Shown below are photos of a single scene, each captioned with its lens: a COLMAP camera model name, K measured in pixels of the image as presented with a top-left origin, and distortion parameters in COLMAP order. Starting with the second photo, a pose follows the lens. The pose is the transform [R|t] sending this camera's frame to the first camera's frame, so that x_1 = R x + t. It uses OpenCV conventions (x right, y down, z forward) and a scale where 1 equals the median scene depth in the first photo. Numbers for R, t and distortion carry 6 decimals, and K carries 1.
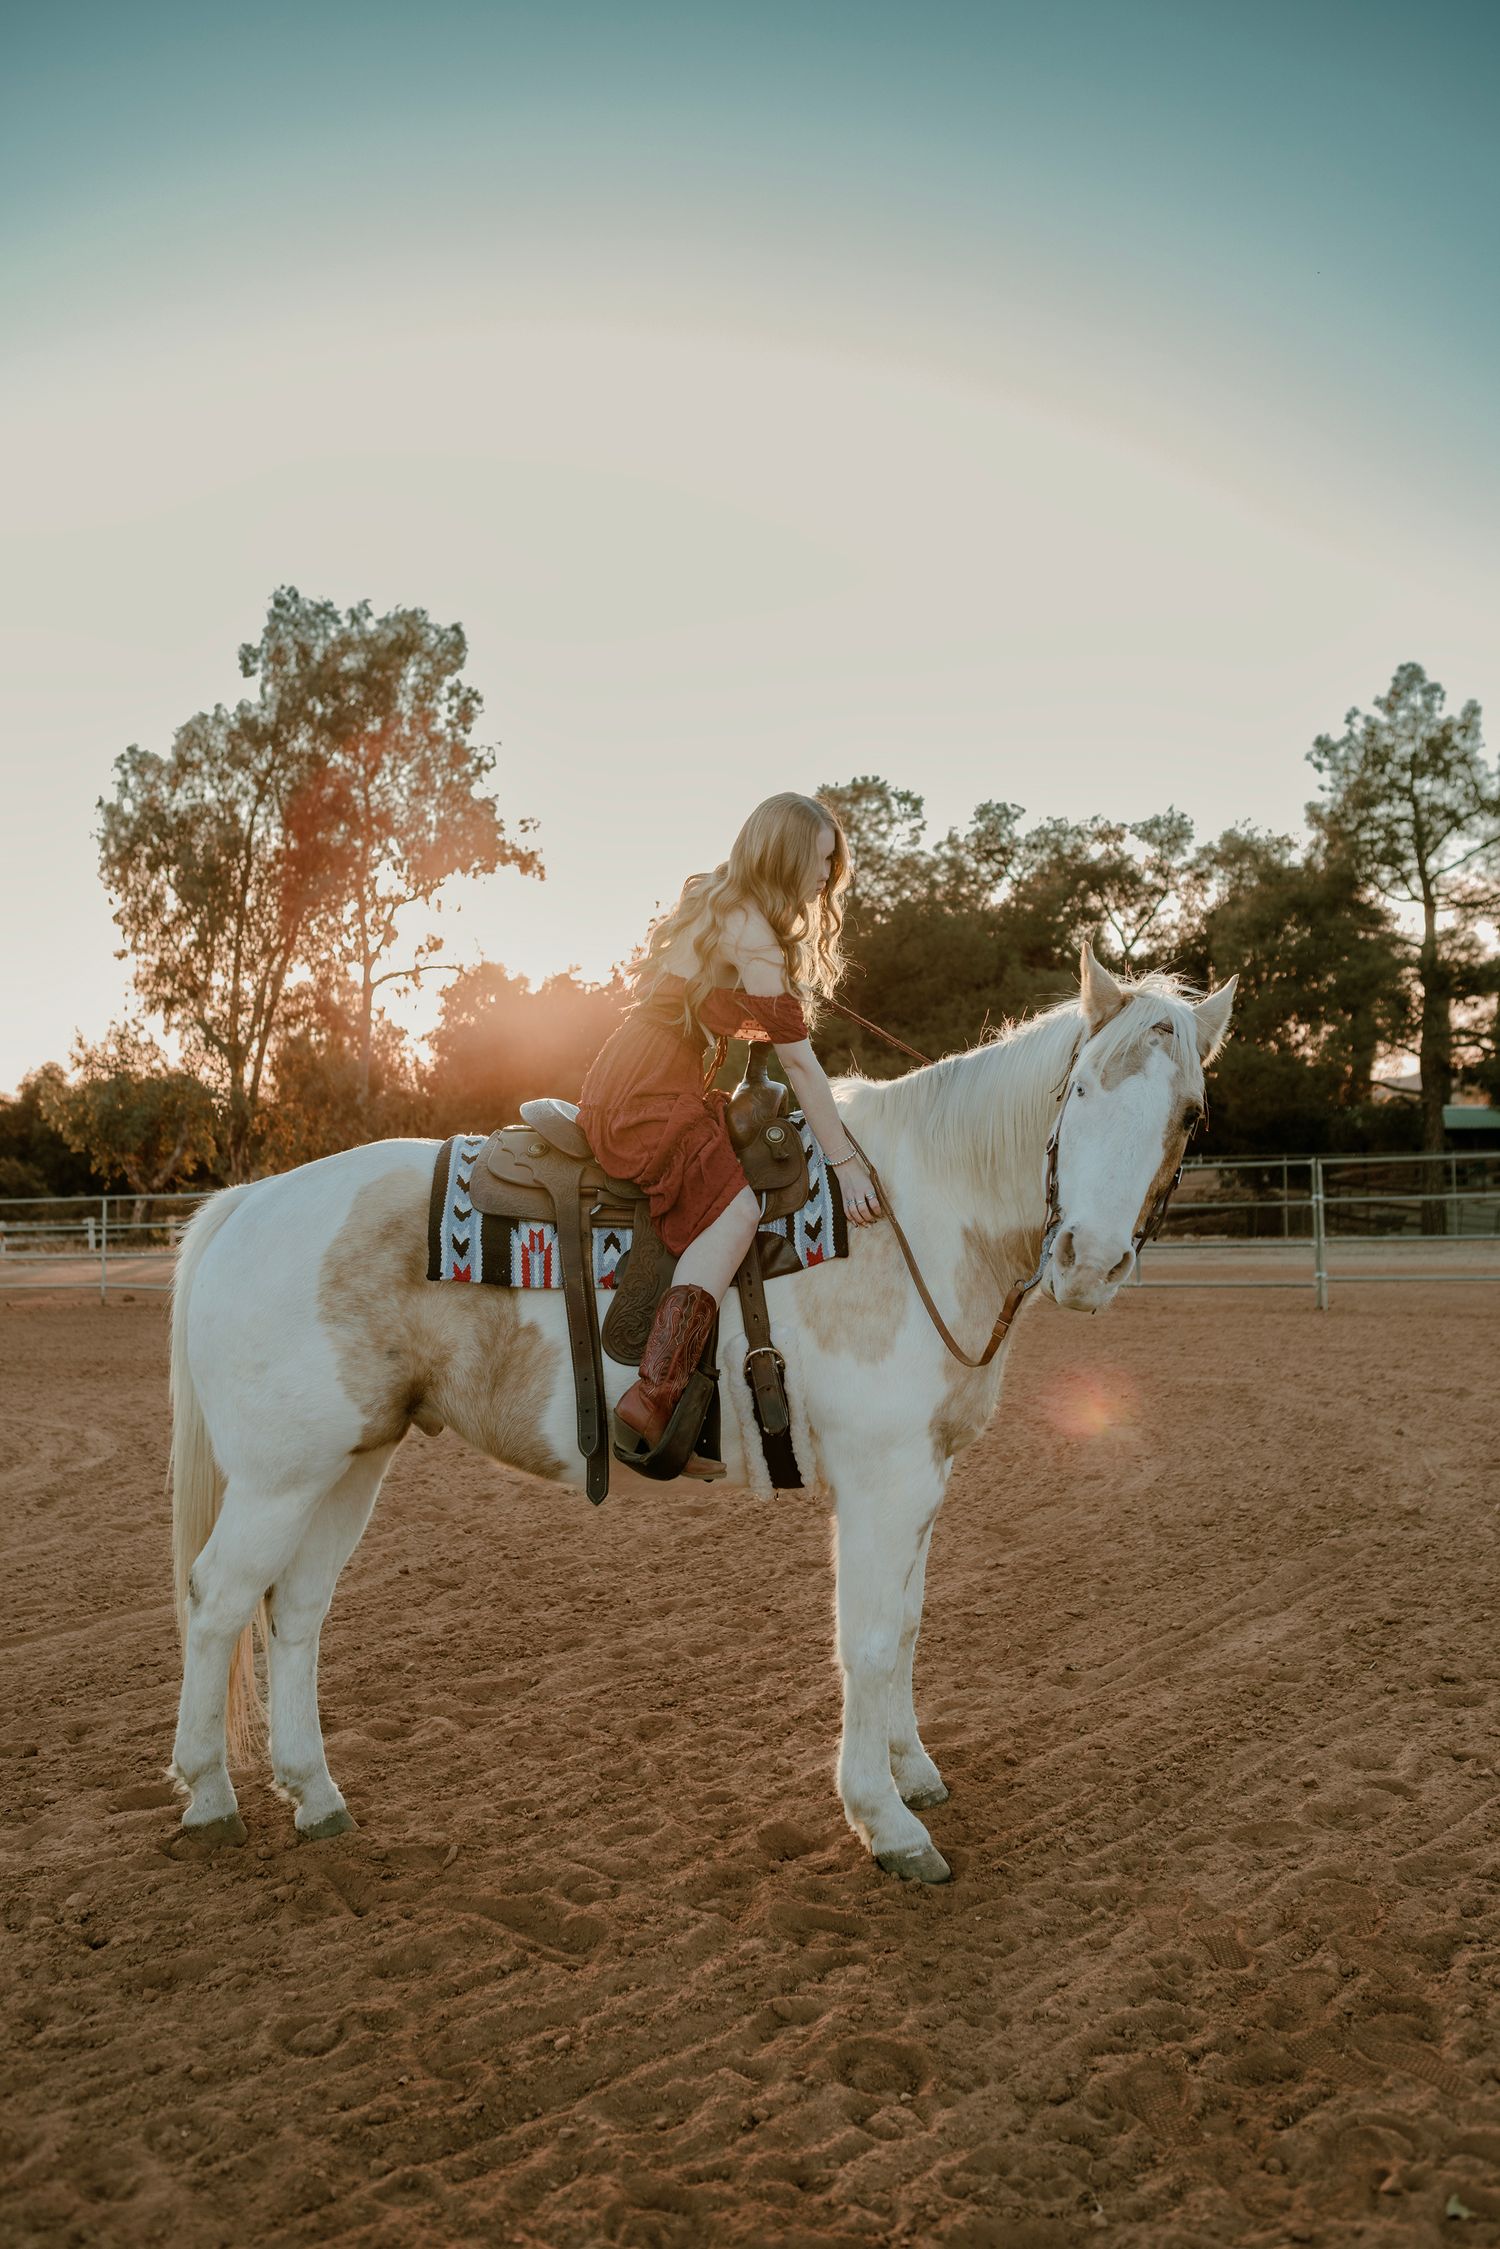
lens RADIAL K [[2101.0, 0, 750.0], [0, 2101.0, 1124.5], [0, 0, 1]] dist [0.002911, 0.004130]
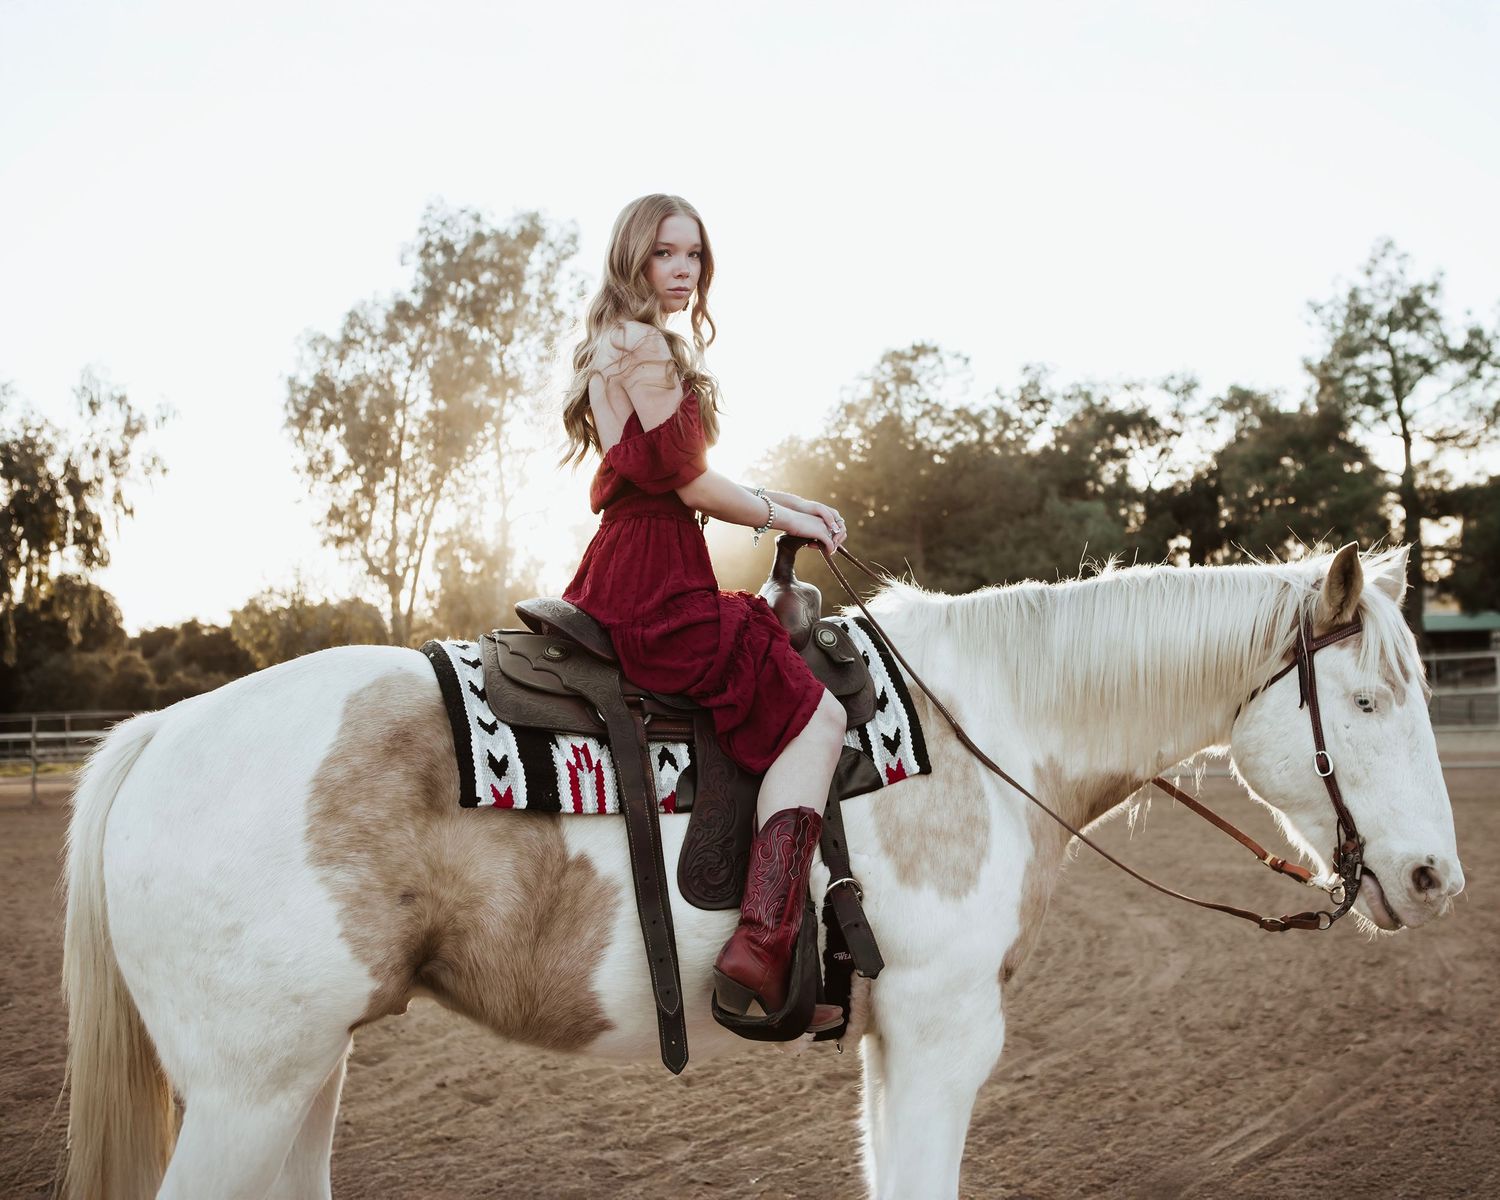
lens RADIAL K [[1543.8, 0, 805.8], [0, 1543.8, 576.0], [0, 0, 1]] dist [-0.122598, 0.252433]
pose [[0.998791, -0.014785, -0.046872, 0.028523], [0.013152, 0.999302, -0.034952, -0.003567], [0.047356, 0.034293, 0.998289, 0.144502]]
